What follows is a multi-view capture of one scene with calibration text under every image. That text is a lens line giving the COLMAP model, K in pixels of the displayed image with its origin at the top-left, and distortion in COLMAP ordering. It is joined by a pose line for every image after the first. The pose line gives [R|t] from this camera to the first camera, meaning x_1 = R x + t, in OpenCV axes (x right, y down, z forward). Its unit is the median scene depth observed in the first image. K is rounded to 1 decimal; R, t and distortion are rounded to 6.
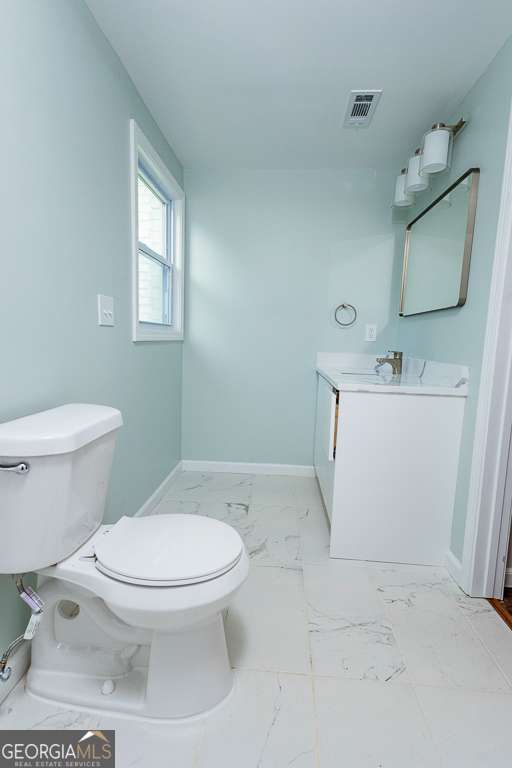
lens RADIAL K [[373.3, 0, 254.5], [0, 373.3, 381.6], [0, 0, 1]] dist [0.025474, -0.008963]
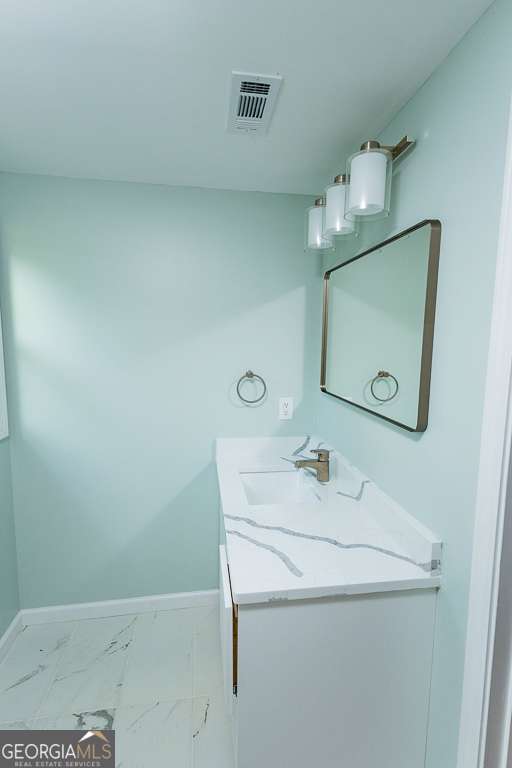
lens RADIAL K [[373.3, 0, 256.6], [0, 373.3, 383.4], [0, 0, 1]] dist [0.025474, -0.008963]
pose [[0.975311, -0.048756, 0.215388, 0.122535], [0.048381, 0.998804, 0.007017, -0.247365], [-0.215472, 0.003576, 0.976503, 0.361594]]
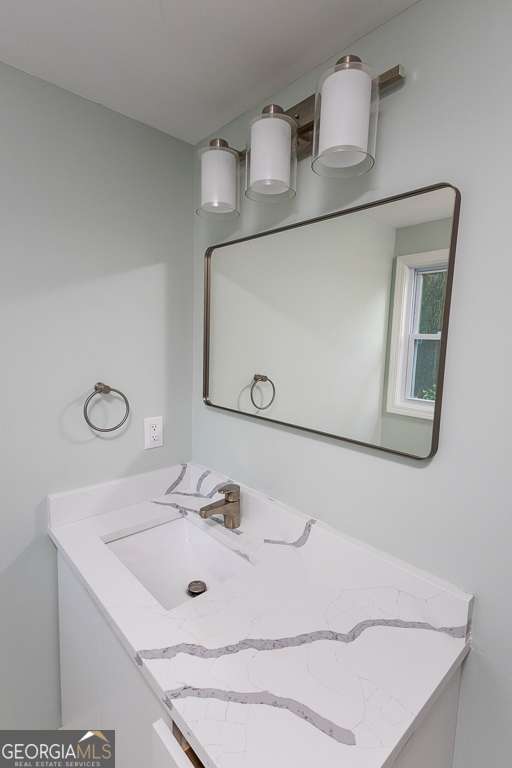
lens RADIAL K [[373.3, 0, 253.5], [0, 373.3, 385.0], [0, 0, 1]] dist [0.025474, -0.008963]
pose [[0.693133, -0.104168, 0.713243, 0.040386], [0.089606, 0.994279, 0.058133, -0.284763], [-0.715219, 0.023616, 0.698502, 0.672859]]
